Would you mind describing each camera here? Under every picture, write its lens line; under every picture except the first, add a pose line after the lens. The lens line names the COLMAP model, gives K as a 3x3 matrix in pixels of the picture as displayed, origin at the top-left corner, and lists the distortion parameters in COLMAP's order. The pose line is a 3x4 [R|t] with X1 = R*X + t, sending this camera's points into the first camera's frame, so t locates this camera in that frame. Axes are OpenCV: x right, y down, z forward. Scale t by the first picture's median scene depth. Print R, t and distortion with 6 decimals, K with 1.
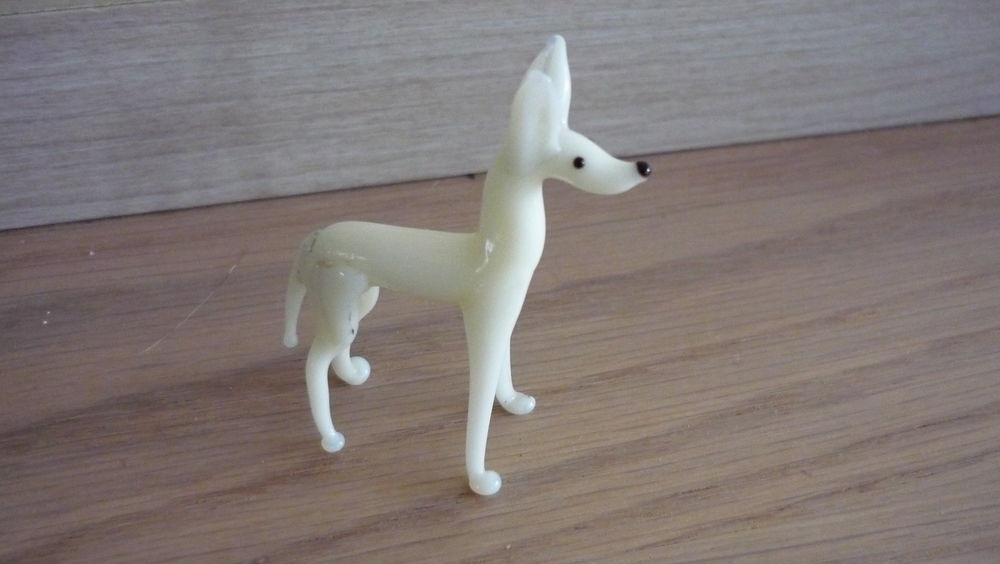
lens RADIAL K [[987.2, 0, 494.9], [0, 987.2, 280.5], [0, 0, 1]] dist [-0.055553, 0.000000]
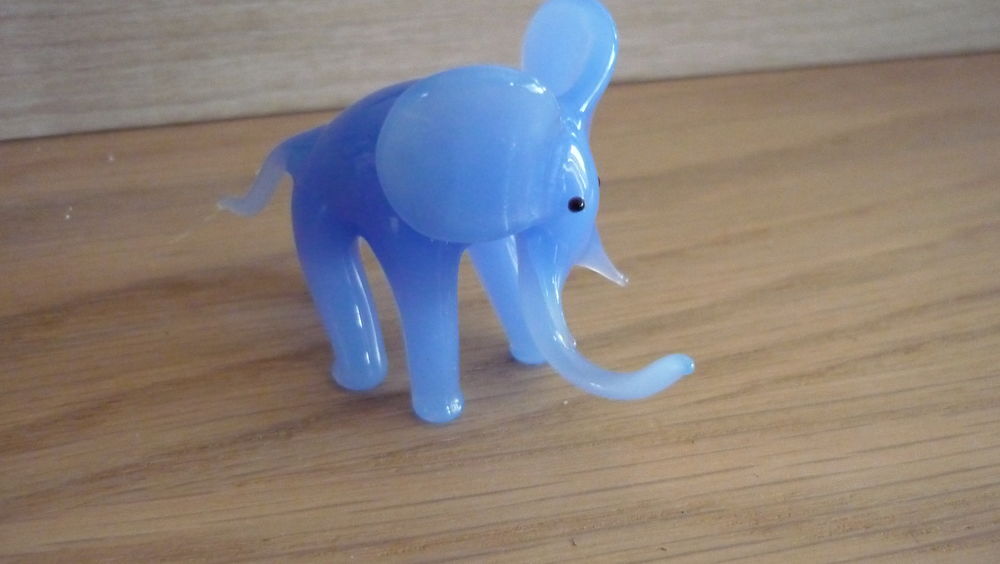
lens RADIAL K [[987.2, 0, 496.8], [0, 987.2, 276.5], [0, 0, 1]] dist [-0.055553, 0.000000]
pose [[0.998427, -0.013544, 0.054409, -0.087795], [0.017246, 0.997525, -0.068158, 0.174260], [-0.053351, 0.068989, 0.996190, 0.014105]]
